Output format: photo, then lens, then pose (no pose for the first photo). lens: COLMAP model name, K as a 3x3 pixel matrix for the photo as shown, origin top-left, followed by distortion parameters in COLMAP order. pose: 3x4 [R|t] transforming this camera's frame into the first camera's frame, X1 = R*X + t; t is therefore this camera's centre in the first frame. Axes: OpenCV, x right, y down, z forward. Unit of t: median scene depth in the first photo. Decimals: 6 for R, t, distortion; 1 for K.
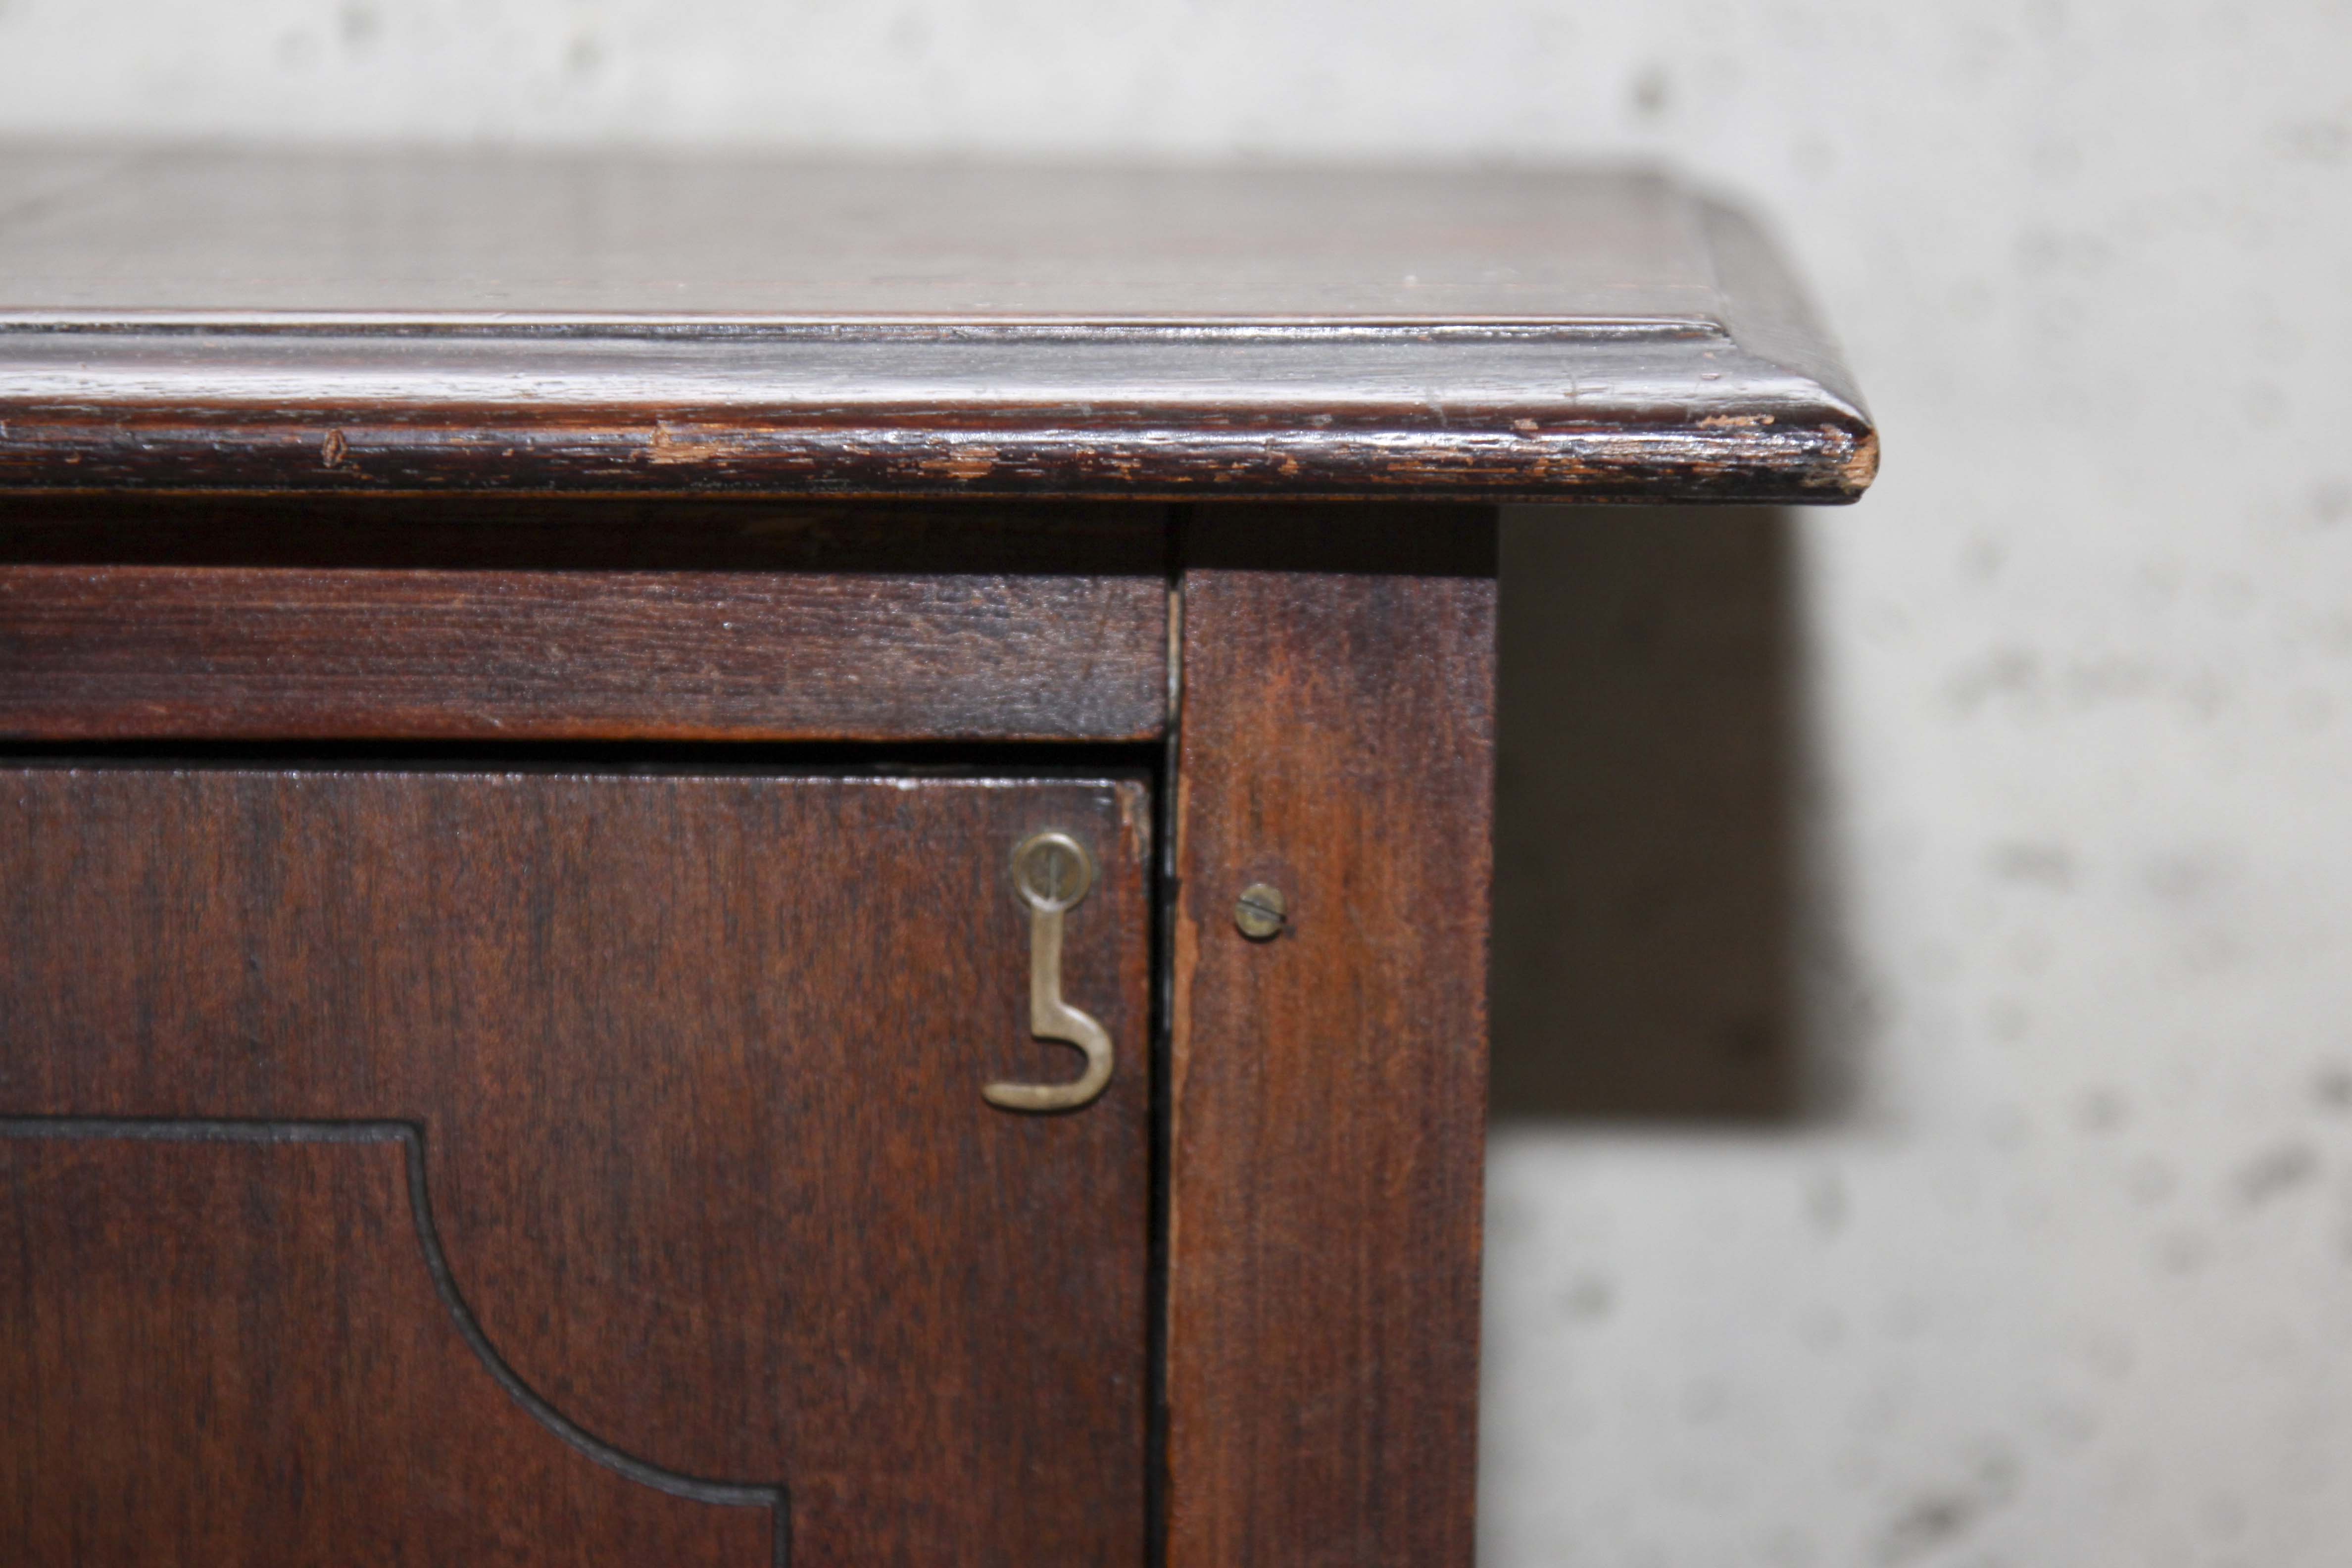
lens RADIAL K [[7813.9, 0, 1219.1], [0, 7813.9, 890.8], [0, 0, 1]] dist [0.272291, 0.000000]
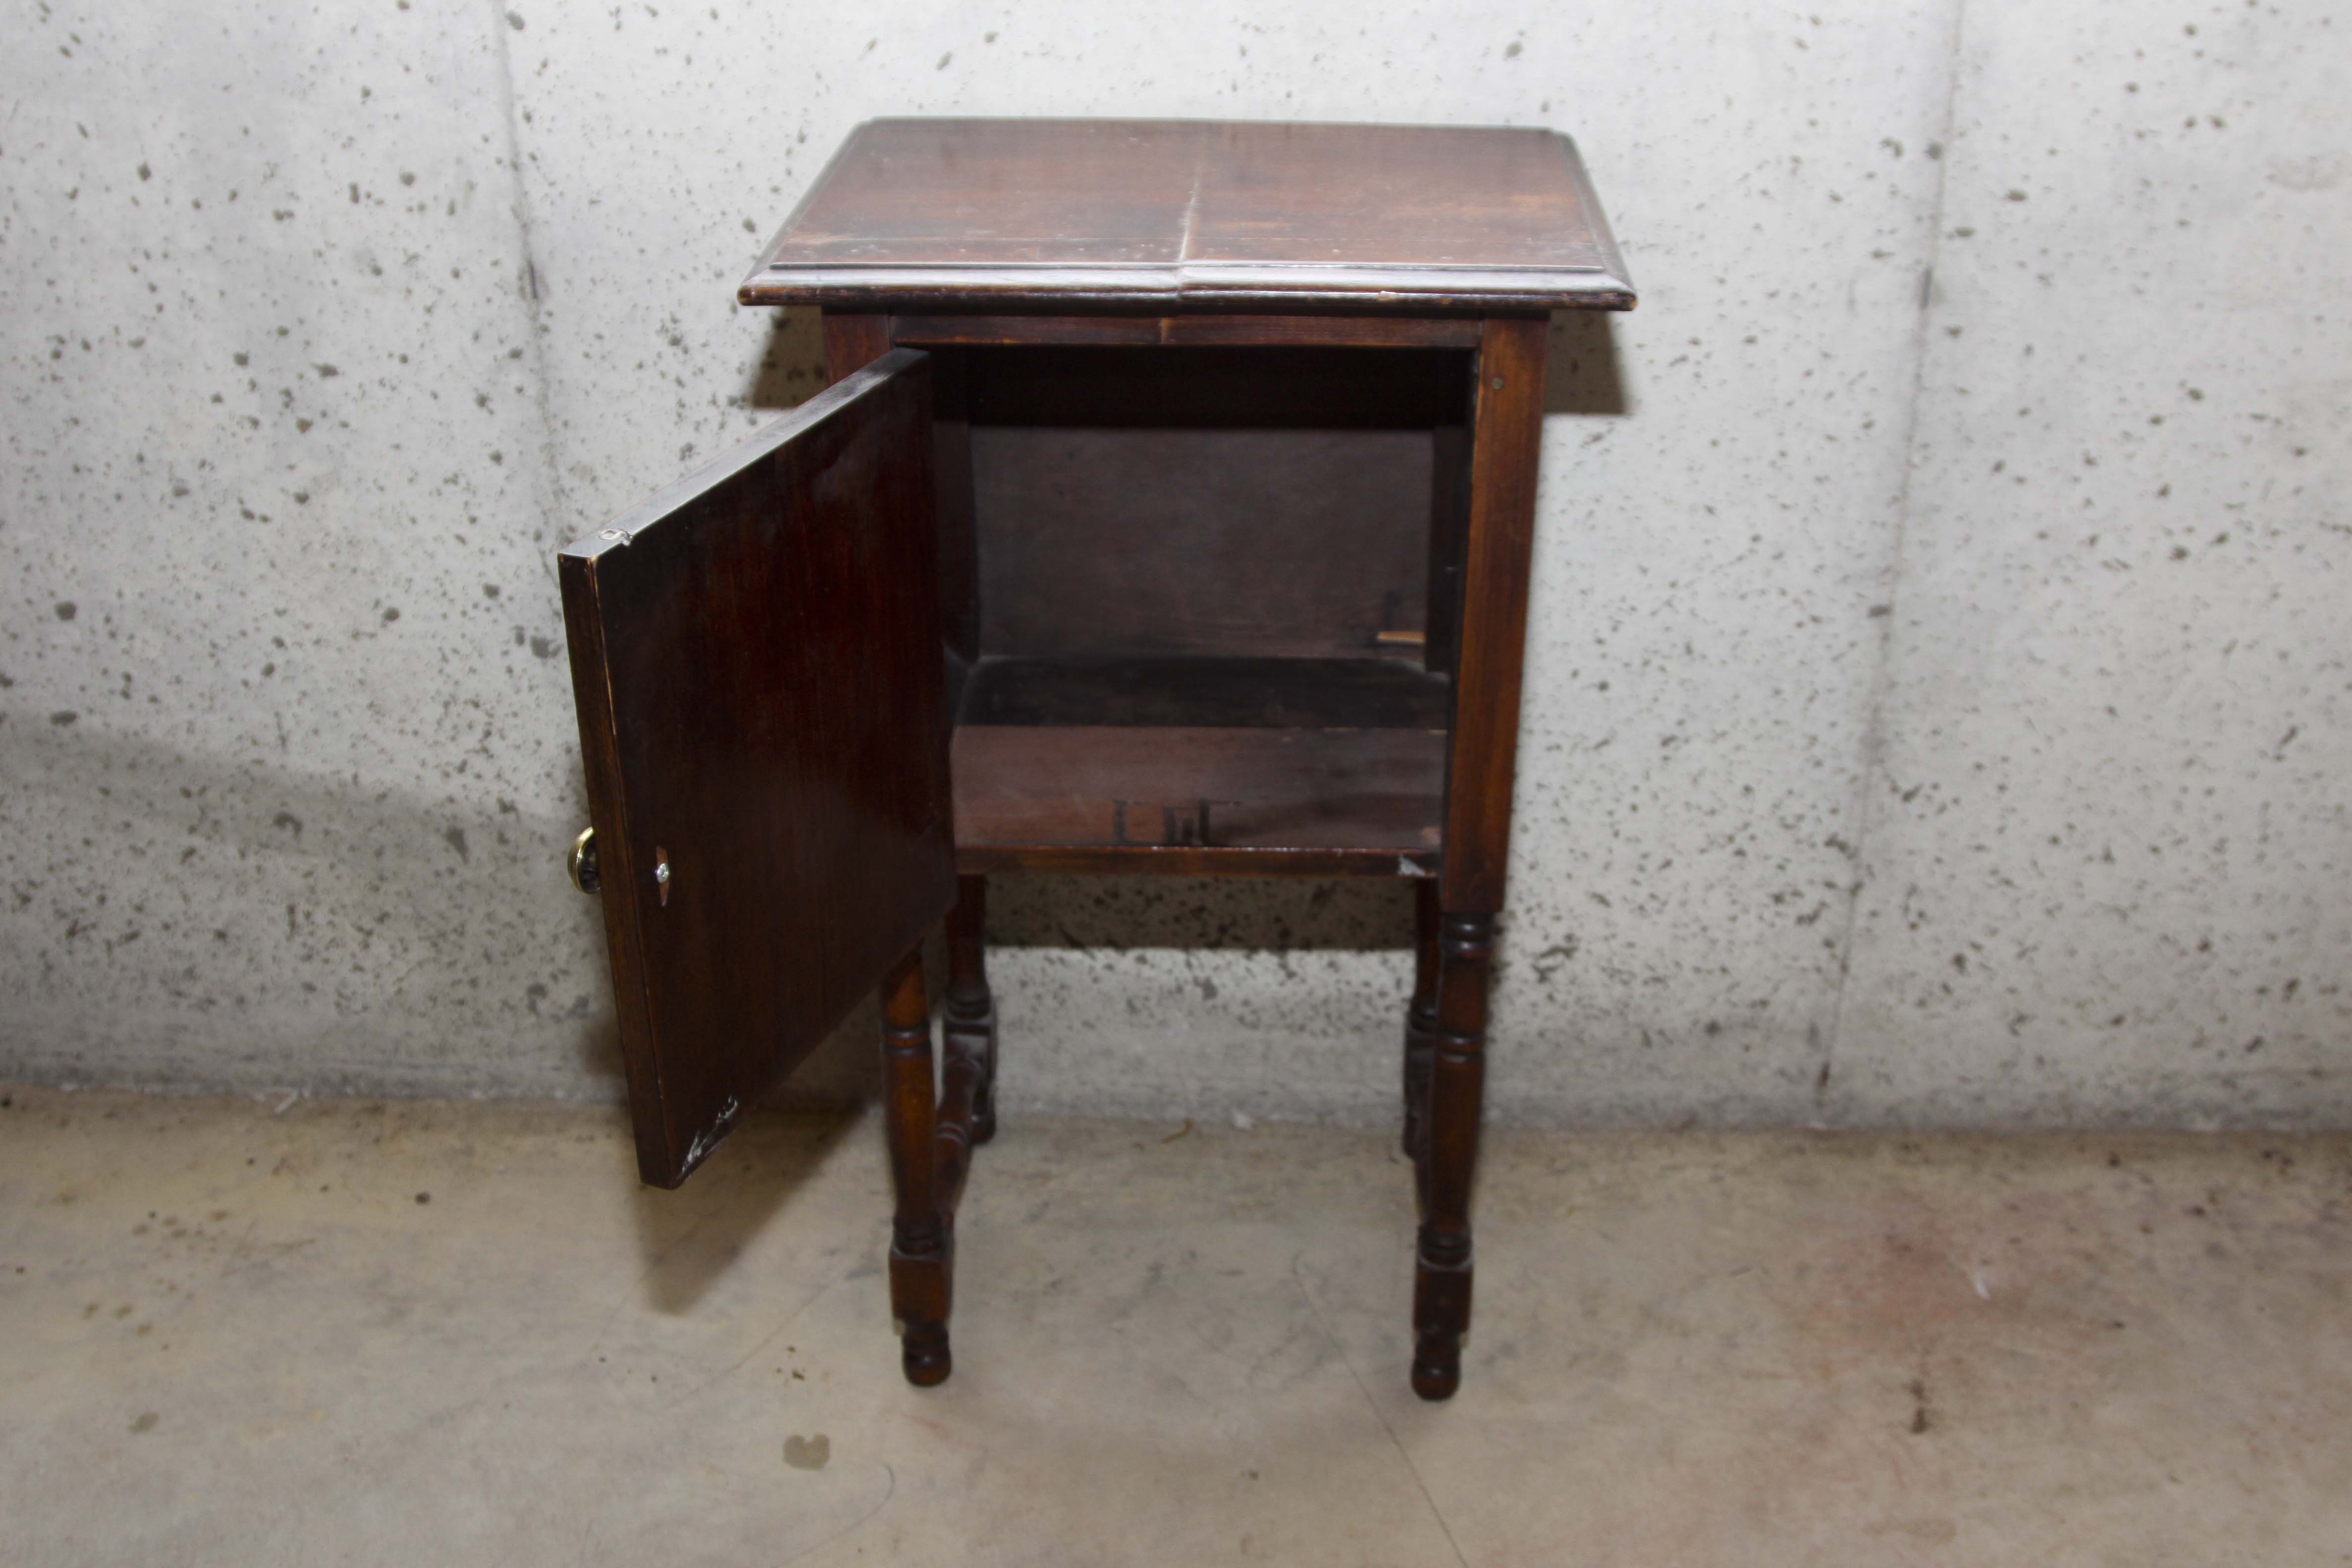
lens RADIAL K [[2489.0, 0, 1215.2], [0, 2489.0, 796.7], [0, 0, 1]] dist [-0.115131, 0.000000]
pose [[0.999998, 0.001987, -0.000789, -0.160326], [-0.001614, 0.943699, 0.330802, -0.253411], [0.001402, -0.330800, 0.943700, -0.478624]]
